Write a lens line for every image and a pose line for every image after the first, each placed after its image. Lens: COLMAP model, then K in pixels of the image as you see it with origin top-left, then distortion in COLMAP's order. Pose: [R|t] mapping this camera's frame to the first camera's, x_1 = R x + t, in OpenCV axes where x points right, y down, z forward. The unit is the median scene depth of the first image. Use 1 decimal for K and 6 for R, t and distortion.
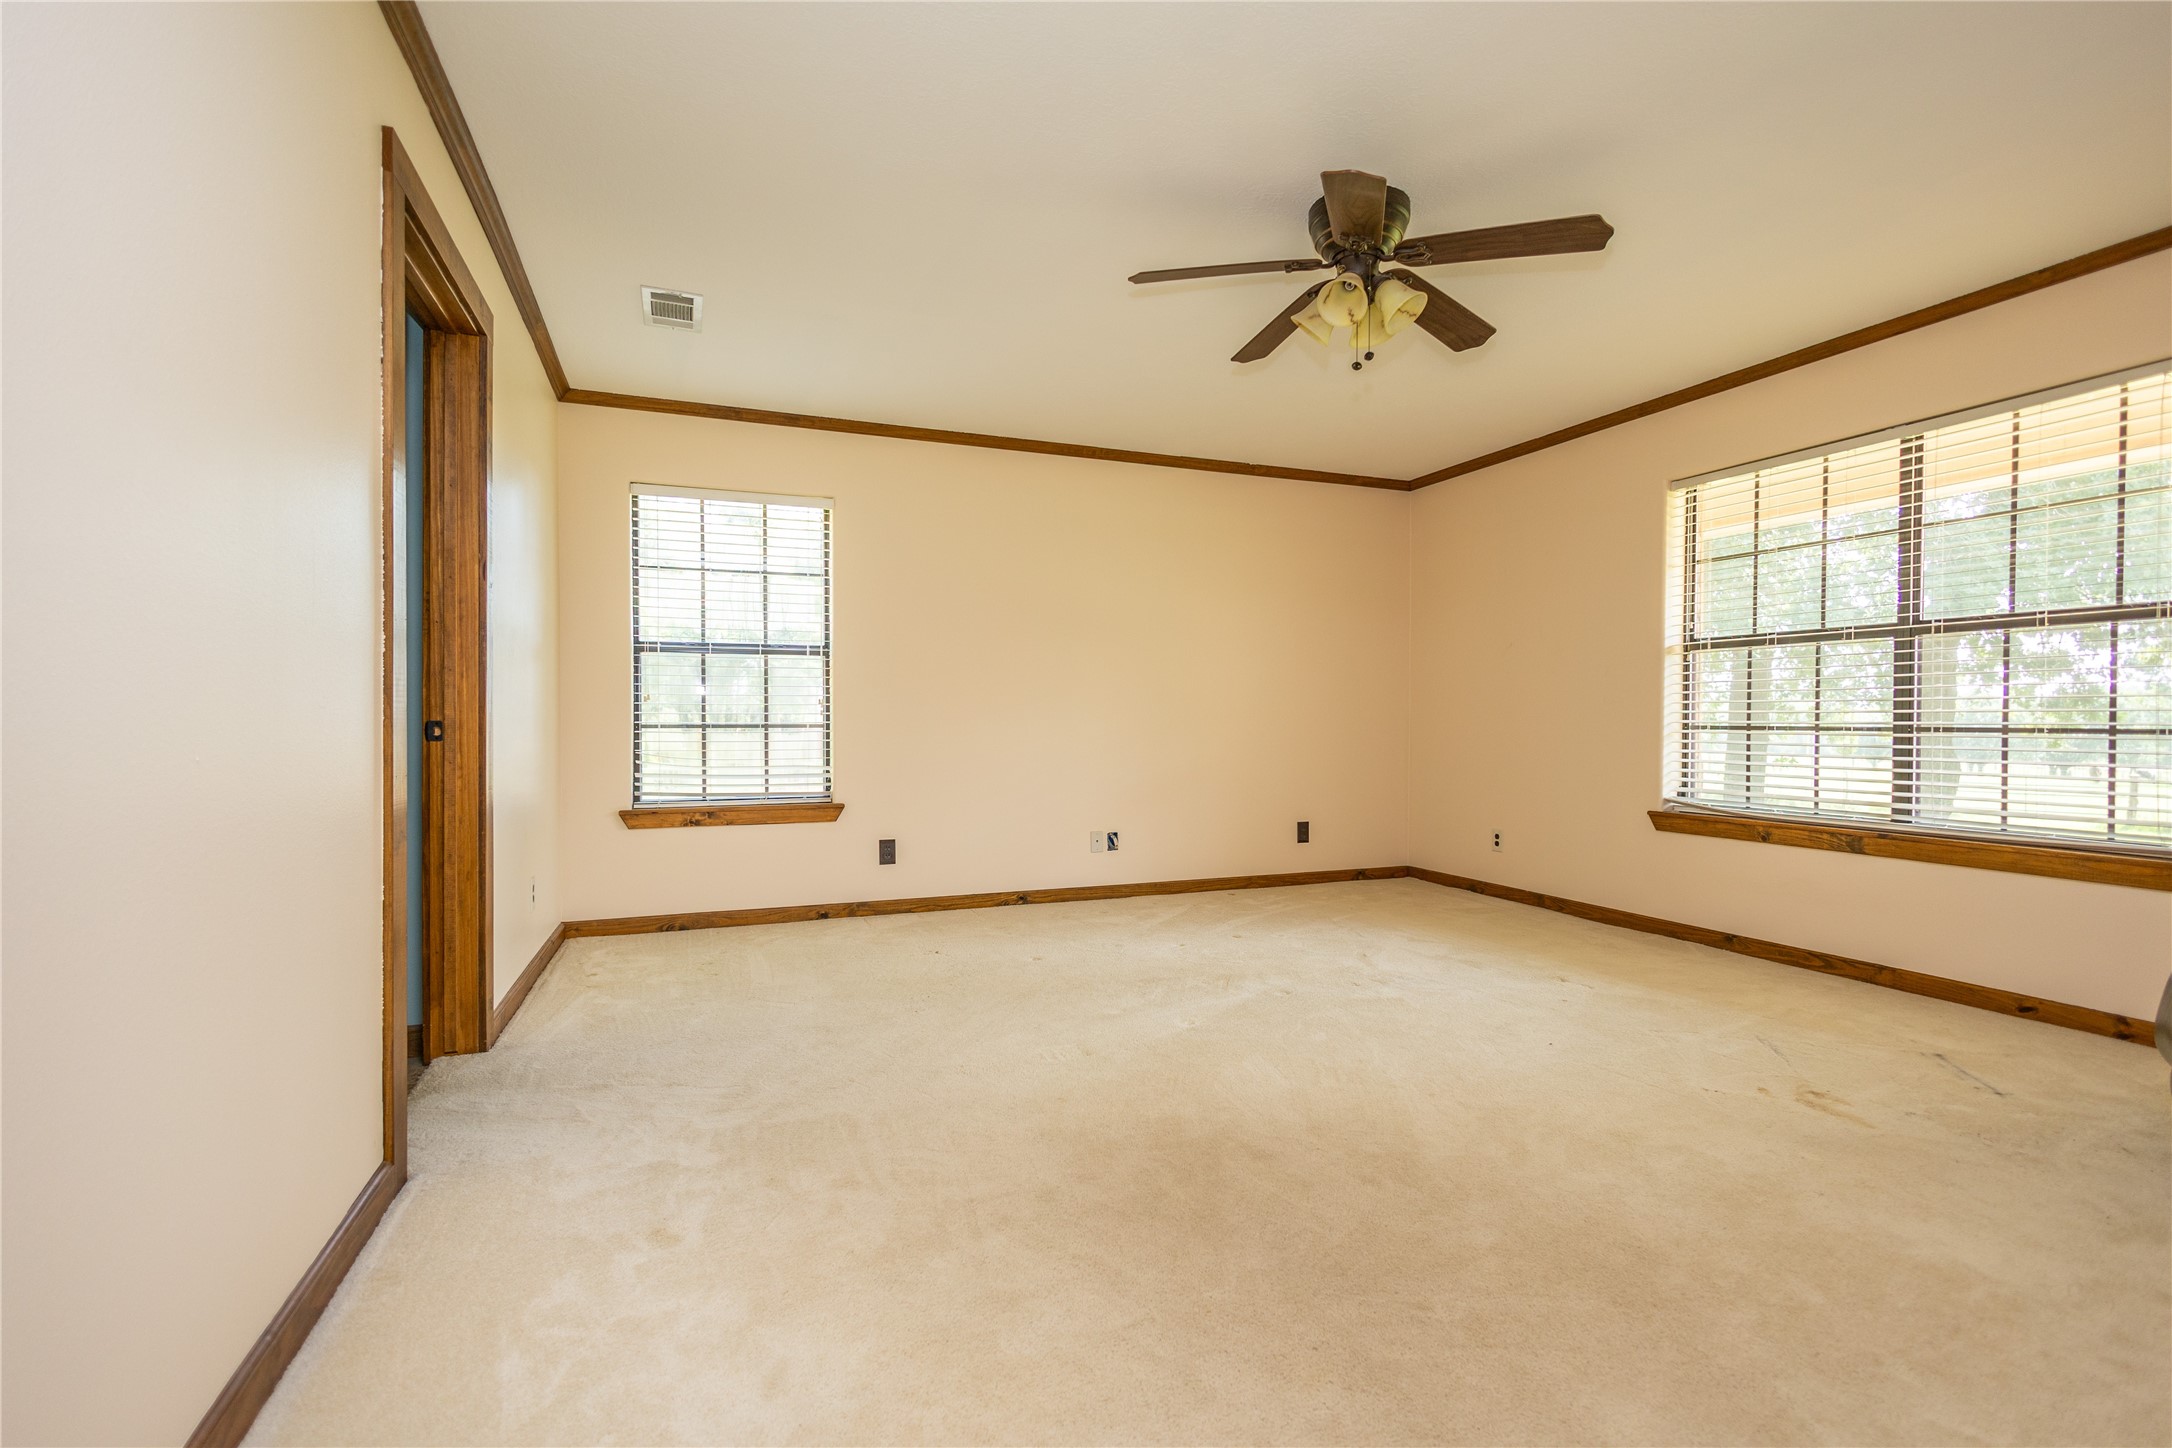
lens RADIAL K [[990.3, 0, 1086.0], [0, 990.3, 724.0], [0, 0, 1]] dist [0.004820, 0.000384]
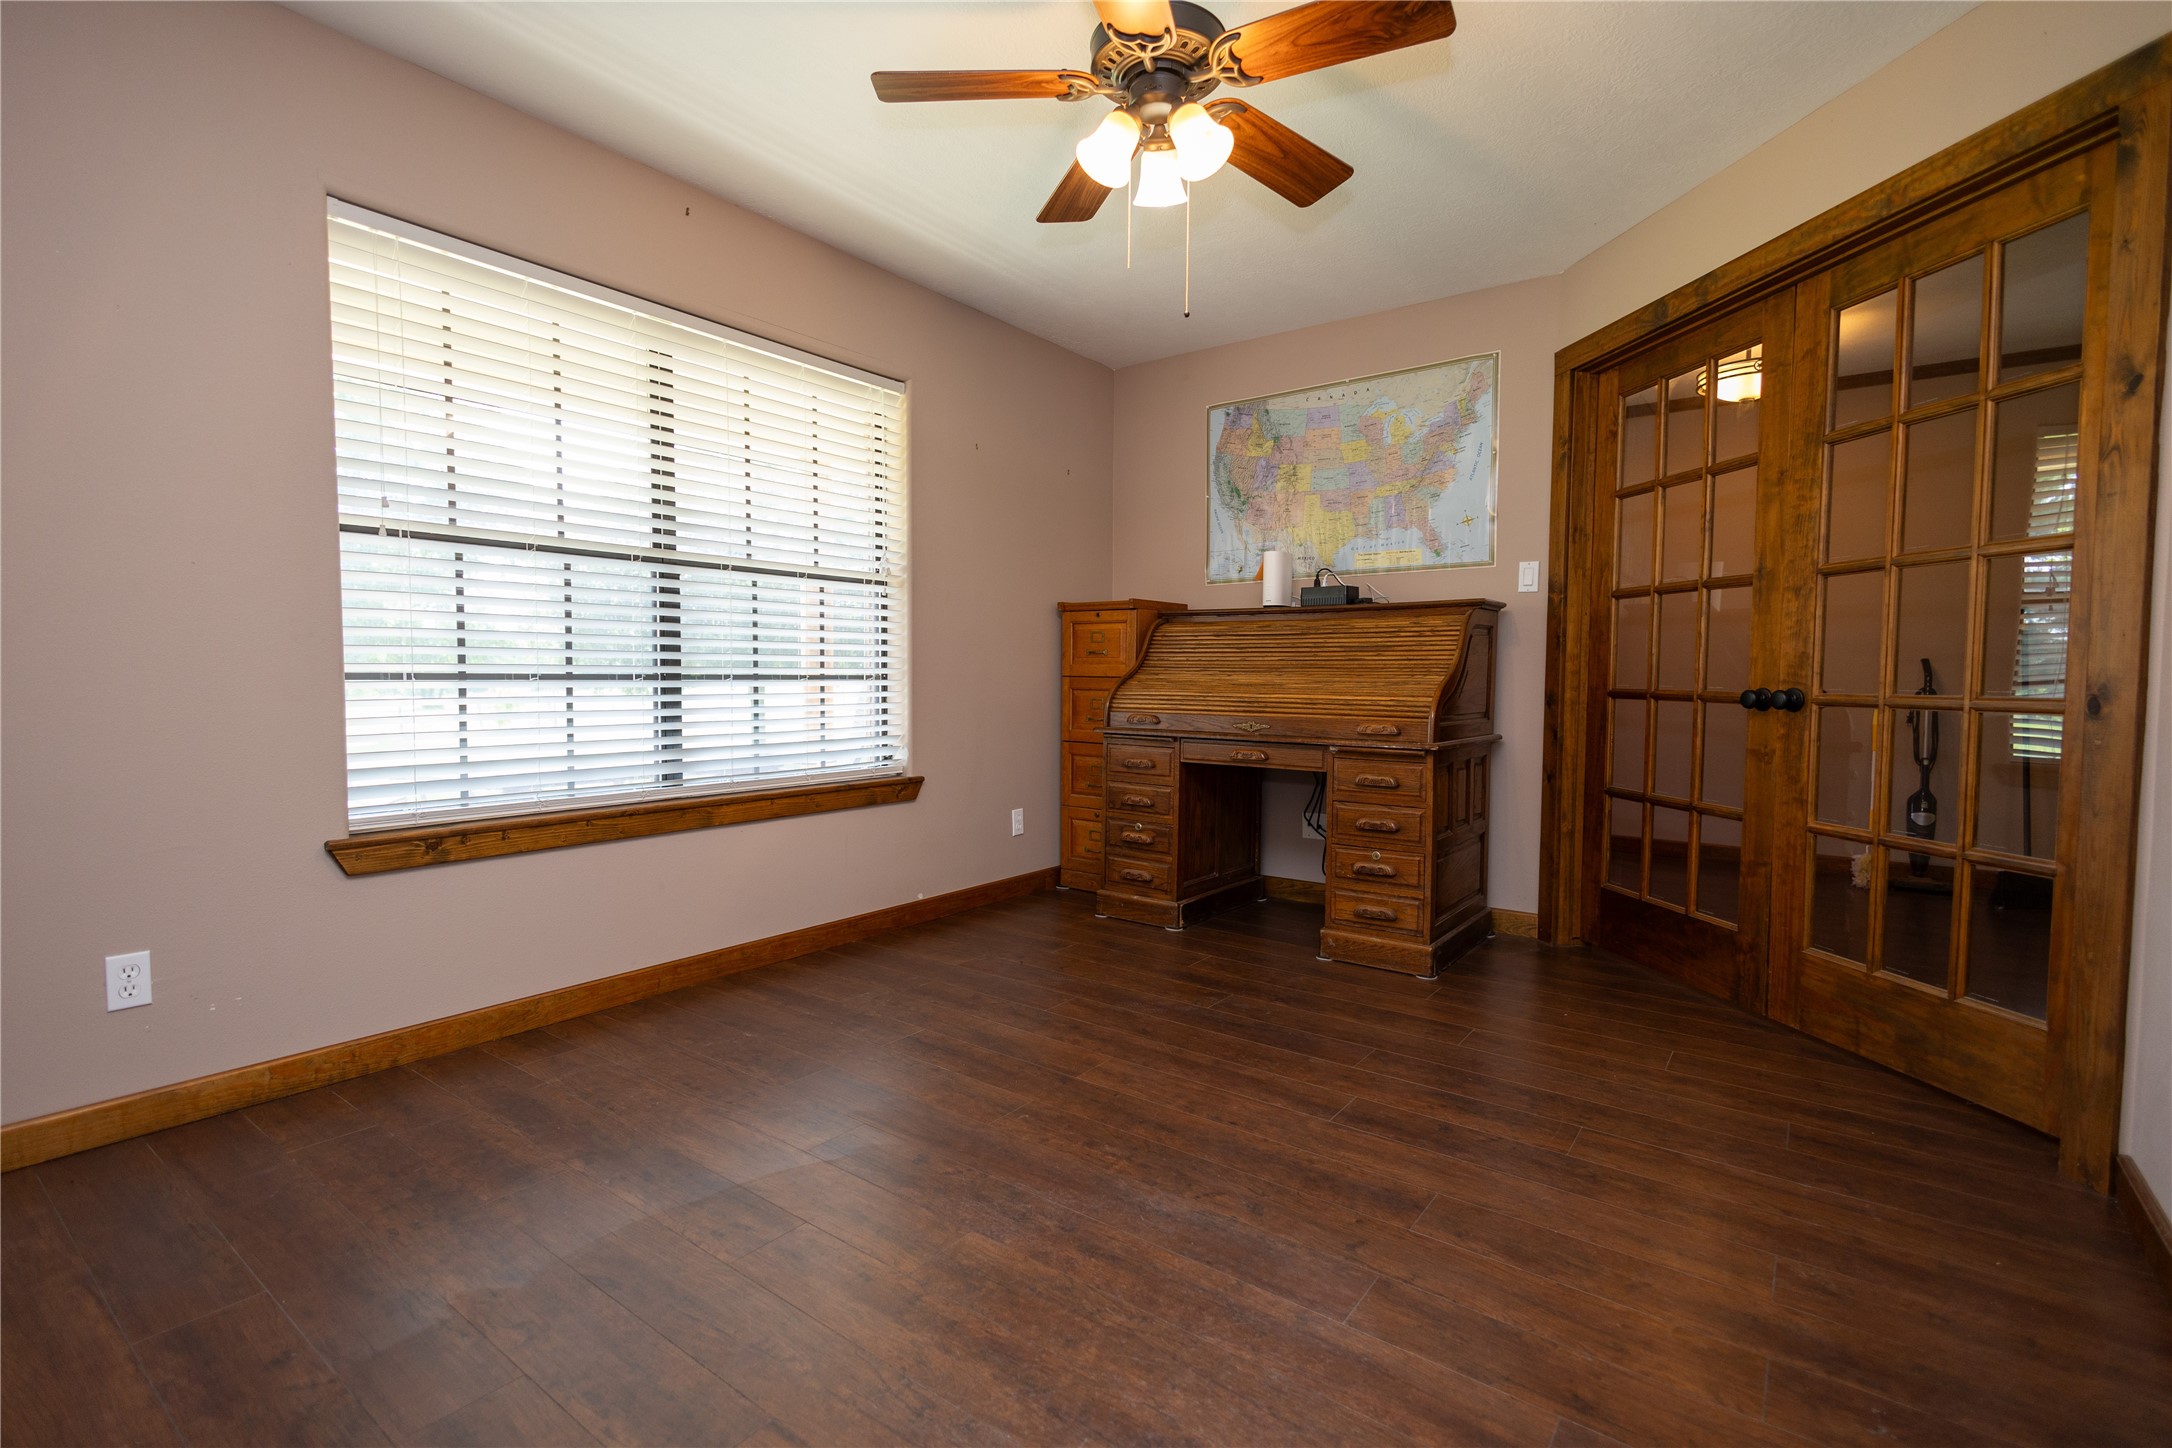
lens RADIAL K [[990.3, 0, 1086.0], [0, 990.3, 724.0], [0, 0, 1]] dist [0.004820, 0.000384]
pose [[-0.538226, -0.047275, 0.841474, -0.077777], [0.000121, 0.998421, 0.056170, -0.002058], [-0.842801, 0.030334, -0.537370, 1.112540]]
